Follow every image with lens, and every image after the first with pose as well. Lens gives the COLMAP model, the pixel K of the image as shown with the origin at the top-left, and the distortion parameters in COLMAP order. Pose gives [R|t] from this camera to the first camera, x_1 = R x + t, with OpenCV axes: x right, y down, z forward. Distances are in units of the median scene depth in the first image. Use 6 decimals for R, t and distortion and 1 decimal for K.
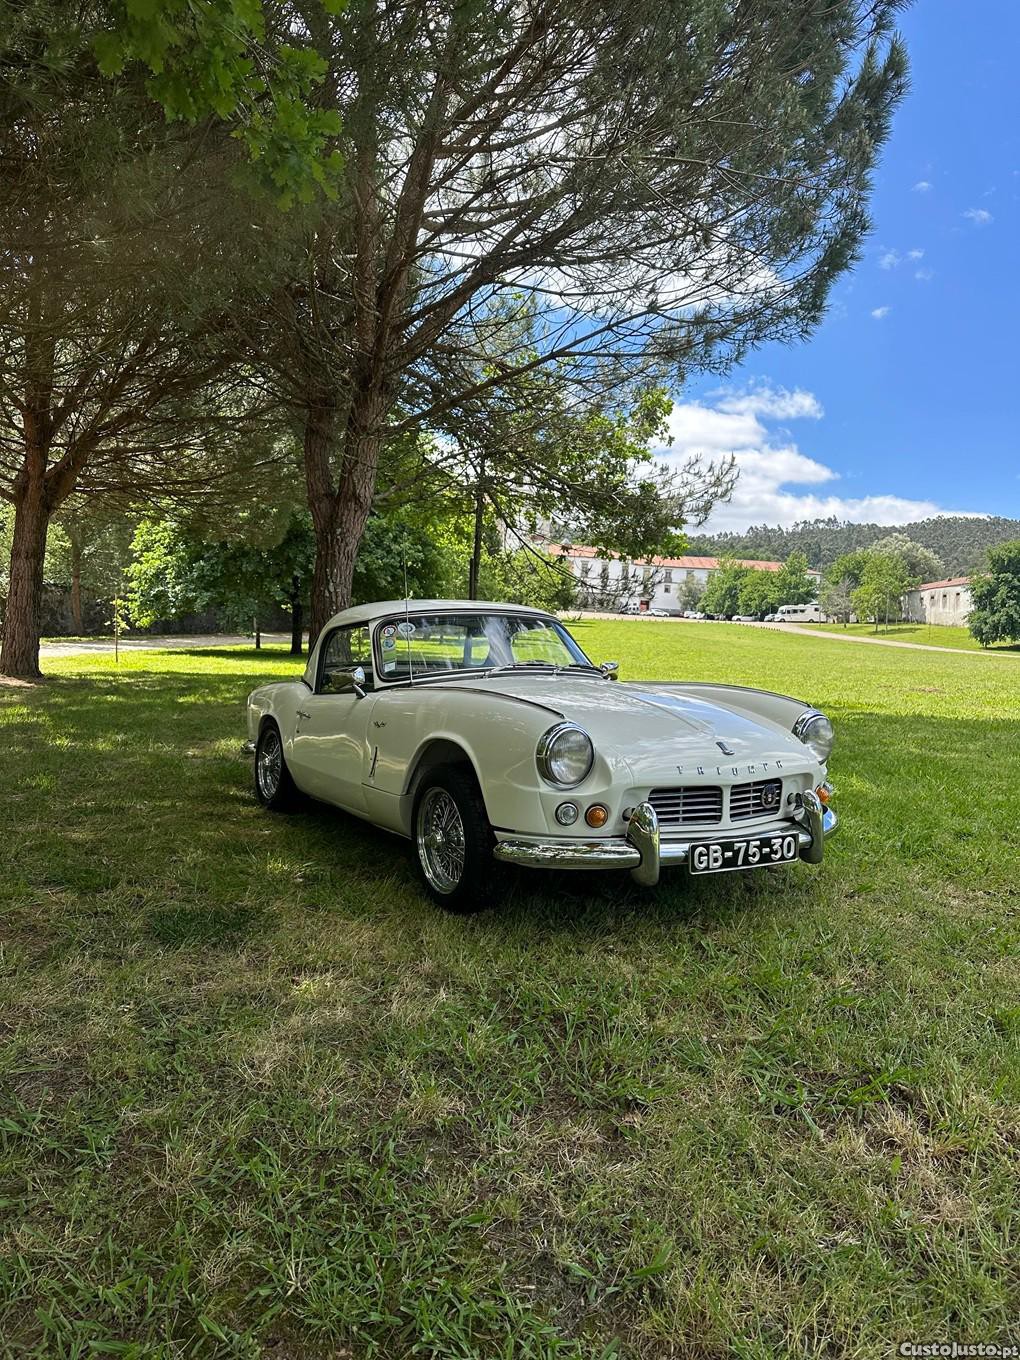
lens RADIAL K [[990.3, 0, 503.6], [0, 990.3, 683.1], [0, 0, 1]] dist [0.084464, -0.109620]
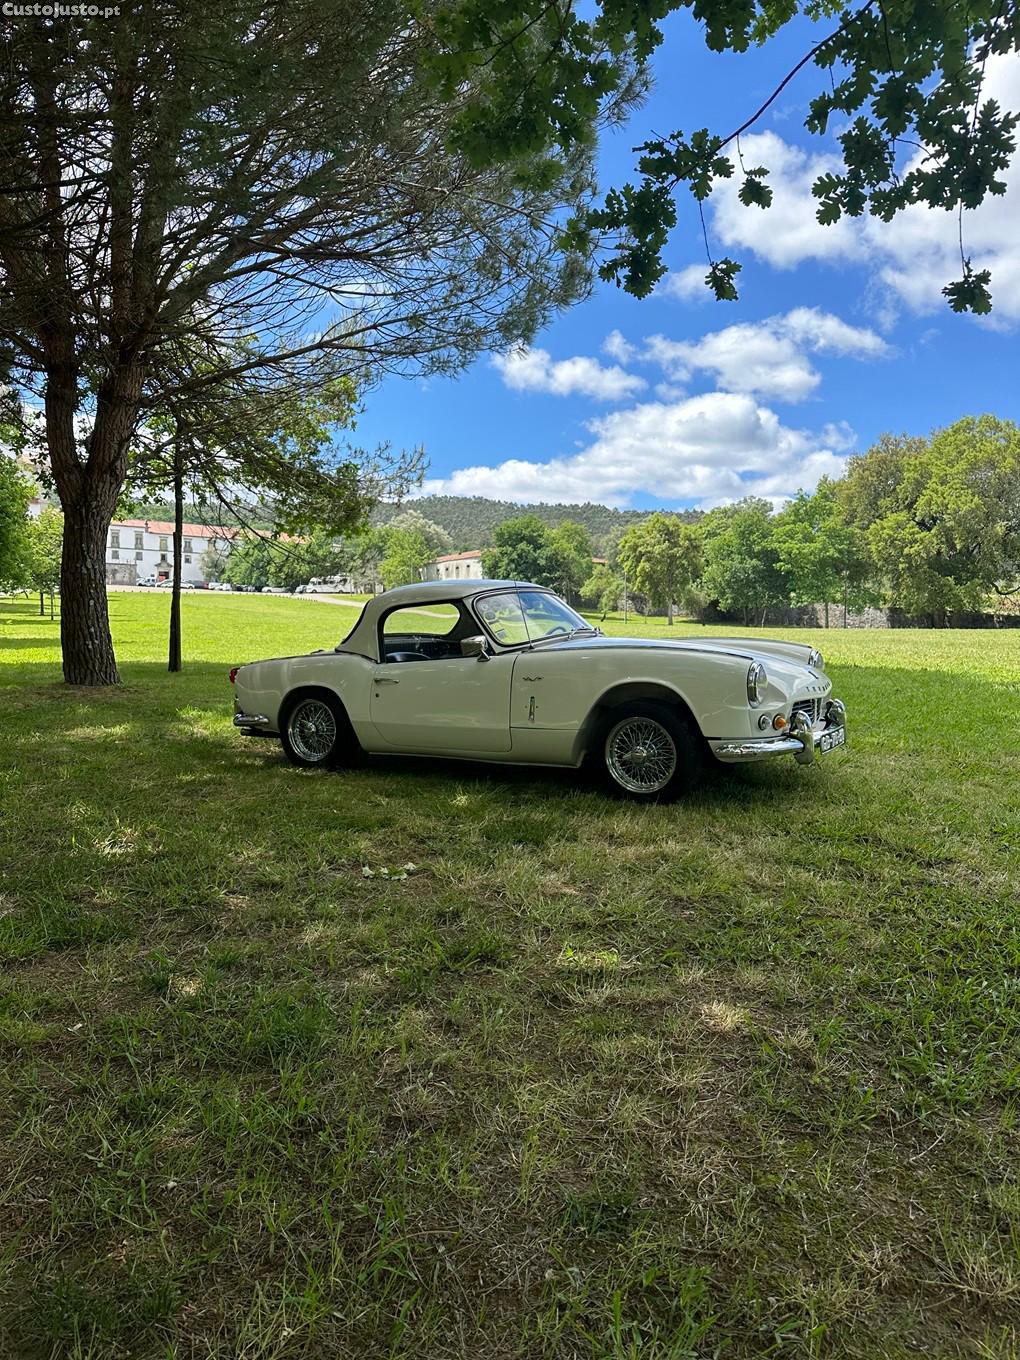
lens RADIAL K [[988.7, 0, 507.5], [0, 988.7, 675.9], [0, 0, 1]] dist [0.256393, -0.482412]
pose [[0.880612, -0.057783, 0.470301, -0.288099], [0.047905, 0.998308, 0.032958, -0.002442], [-0.471409, -0.006494, 0.881891, -0.048303]]
